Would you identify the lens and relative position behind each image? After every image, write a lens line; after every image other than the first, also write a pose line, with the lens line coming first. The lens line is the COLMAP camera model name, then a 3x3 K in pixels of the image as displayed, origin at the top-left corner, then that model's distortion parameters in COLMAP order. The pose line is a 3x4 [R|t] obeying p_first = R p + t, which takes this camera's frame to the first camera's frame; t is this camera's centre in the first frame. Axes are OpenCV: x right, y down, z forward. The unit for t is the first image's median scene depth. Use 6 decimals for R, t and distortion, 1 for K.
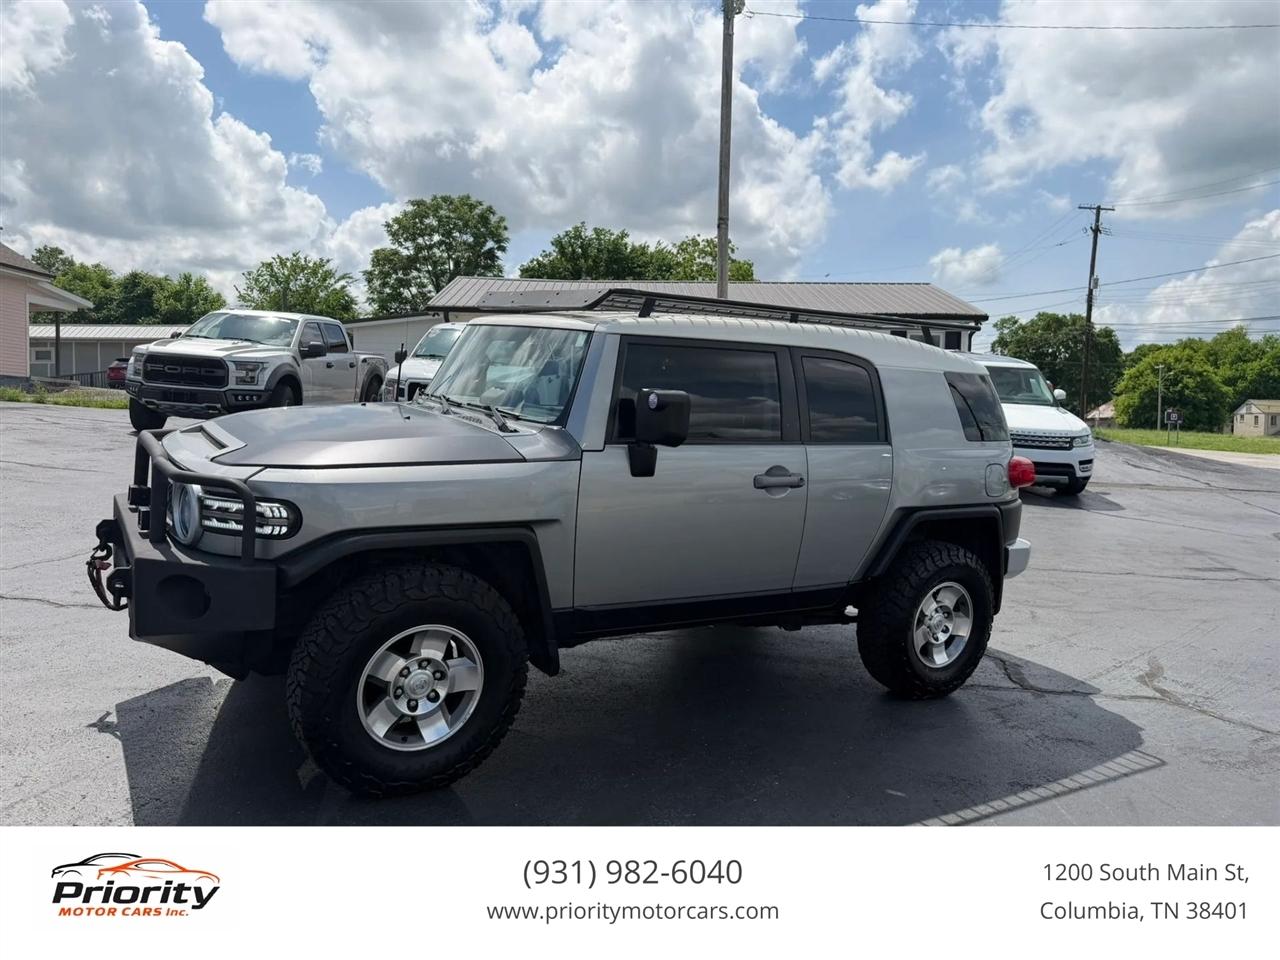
lens RADIAL K [[907.5, 0, 634.3], [0, 907.5, 487.1], [0, 0, 1]] dist [0.049368, -0.056364]
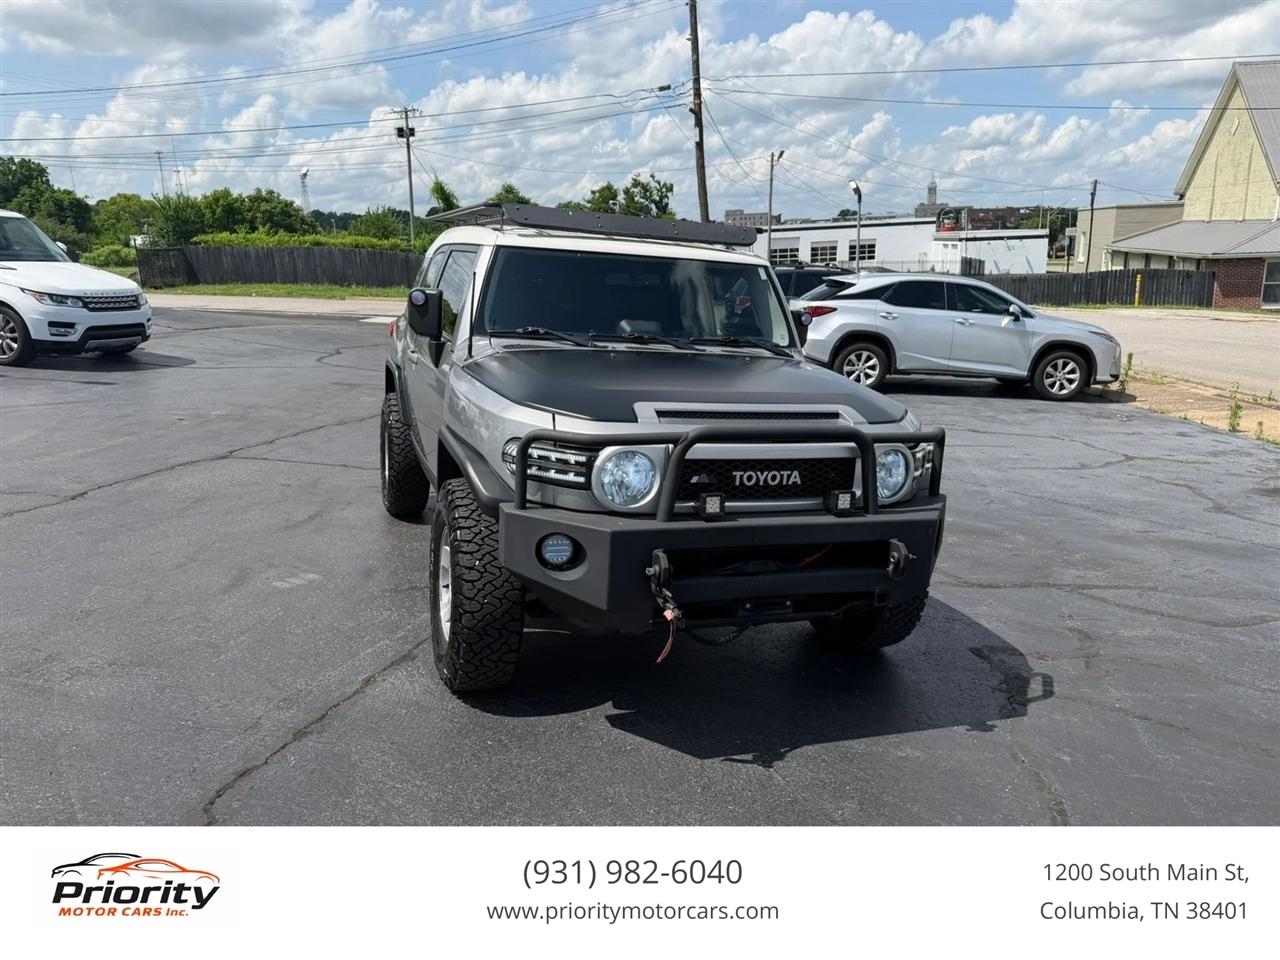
lens RADIAL K [[907.5, 0, 640.8], [0, 907.5, 474.9], [0, 0, 1]] dist [0.049368, -0.056364]
pose [[0.222813, -0.267205, 0.937526, -1.020950], [0.096698, 0.963018, 0.251489, -0.175616], [-0.970053, 0.034622, 0.240412, 0.677682]]
